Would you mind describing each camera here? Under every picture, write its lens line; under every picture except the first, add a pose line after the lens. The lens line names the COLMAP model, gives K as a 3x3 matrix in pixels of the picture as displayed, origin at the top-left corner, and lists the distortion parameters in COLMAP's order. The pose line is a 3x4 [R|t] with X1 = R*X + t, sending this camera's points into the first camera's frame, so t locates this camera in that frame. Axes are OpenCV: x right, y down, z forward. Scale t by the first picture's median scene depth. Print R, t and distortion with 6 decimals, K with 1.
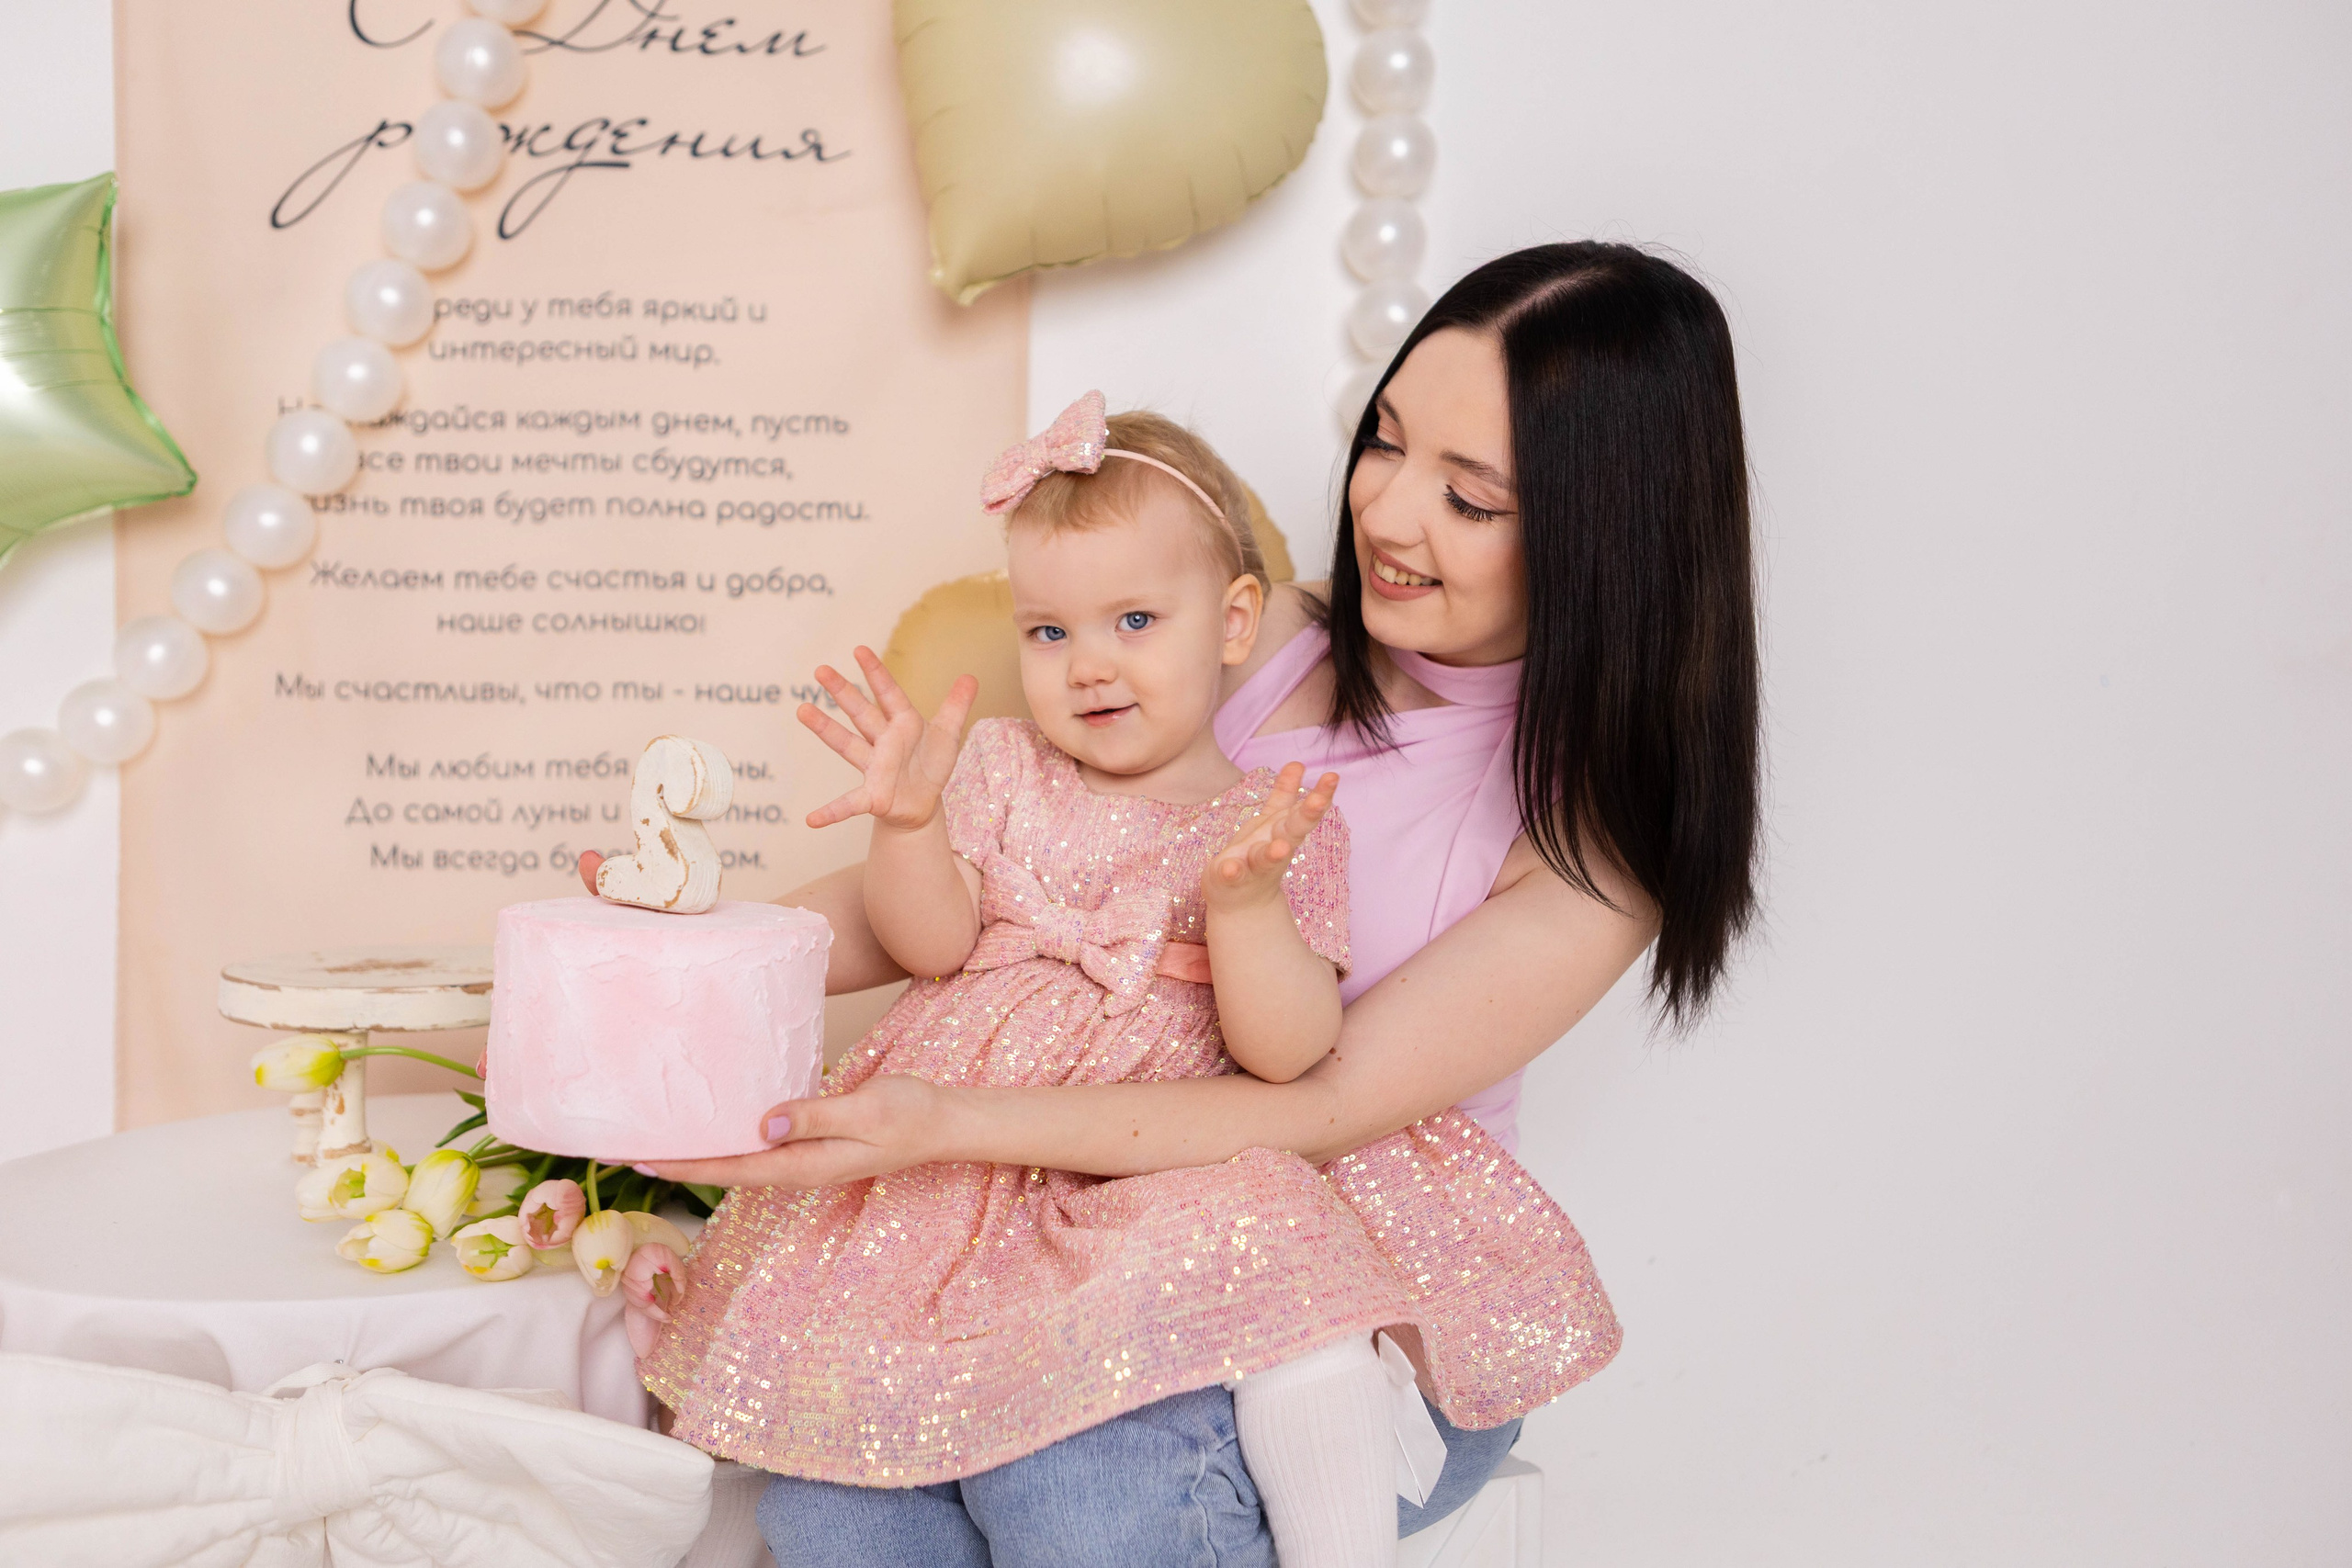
lens RADIAL K [[2047.3, 0, 1178.2], [0, 2047.3, 771.2], [0, 0, 1]] dist [0.007326, -0.023247]
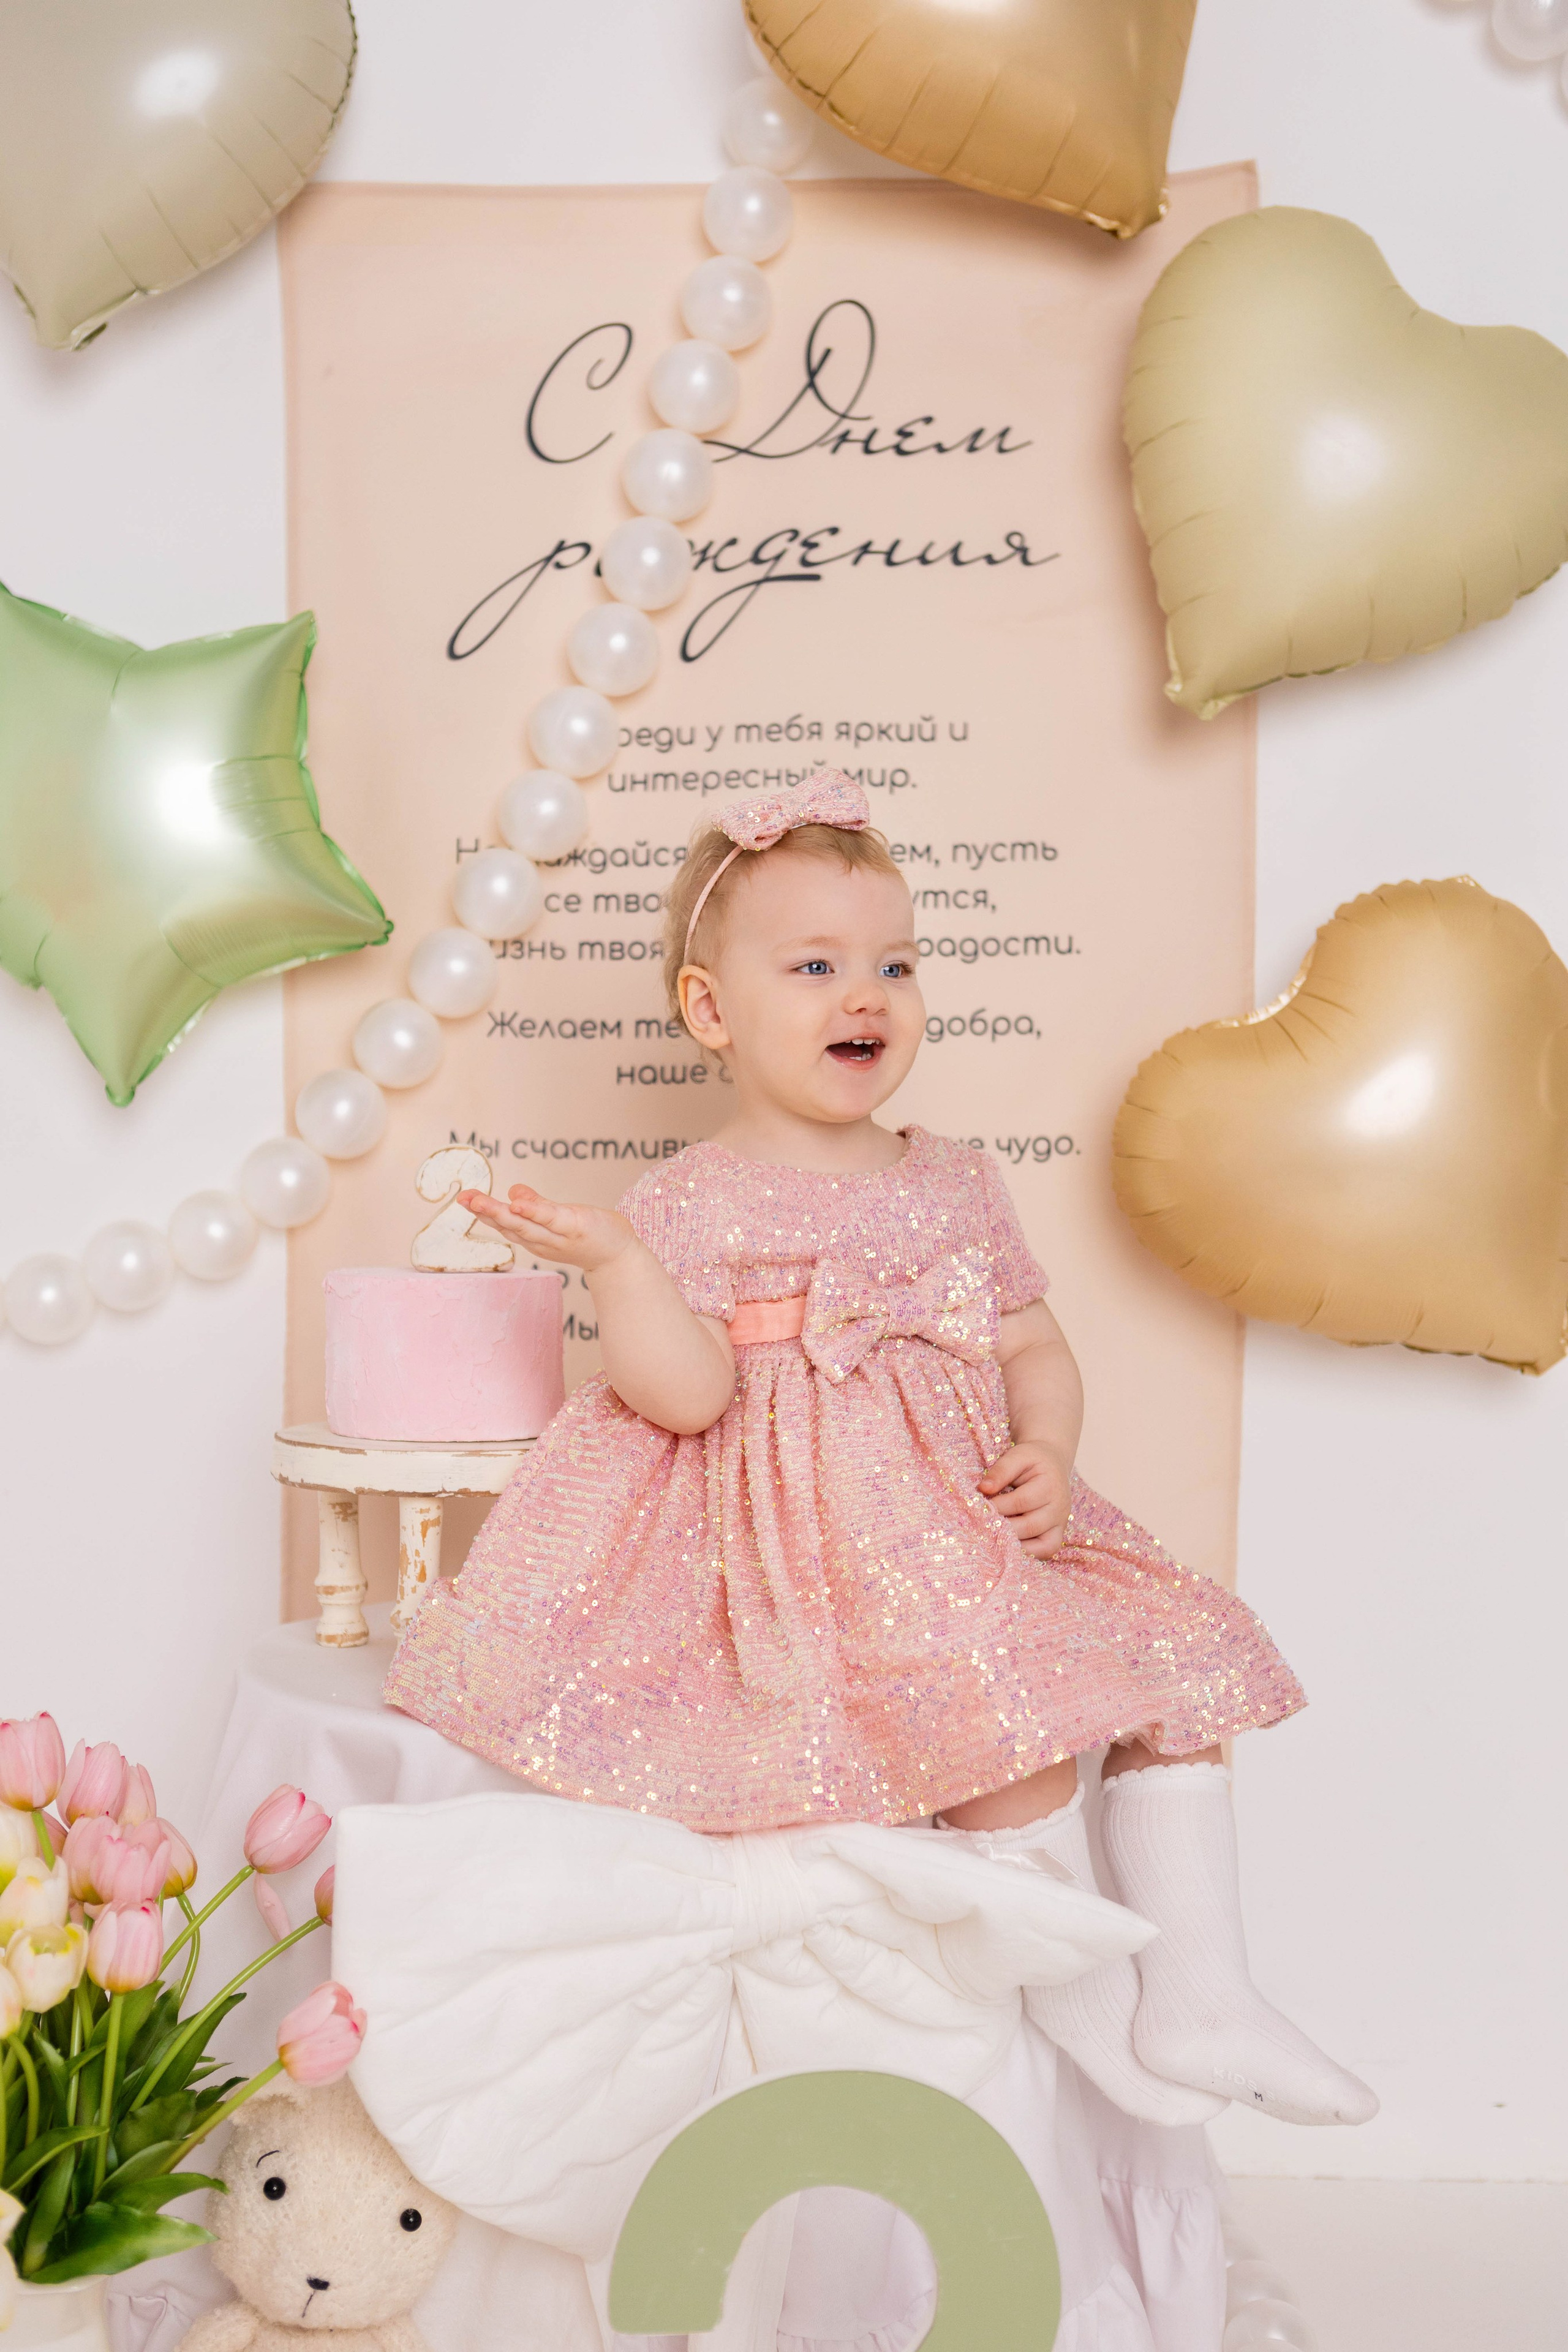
lens RADIAL K [[2763.3, 0, 747.3], [0, 2763.3, 1190.4], [0, 0, 1]] dist [-0.028612, 0.000000]
pose [[0.992287, -0.009938, -0.123559, -0.149427], [0.006774, 0.999639, -0.025996, 0.012987], [0.123773, 0.024958, 0.991997, -0.233488]]
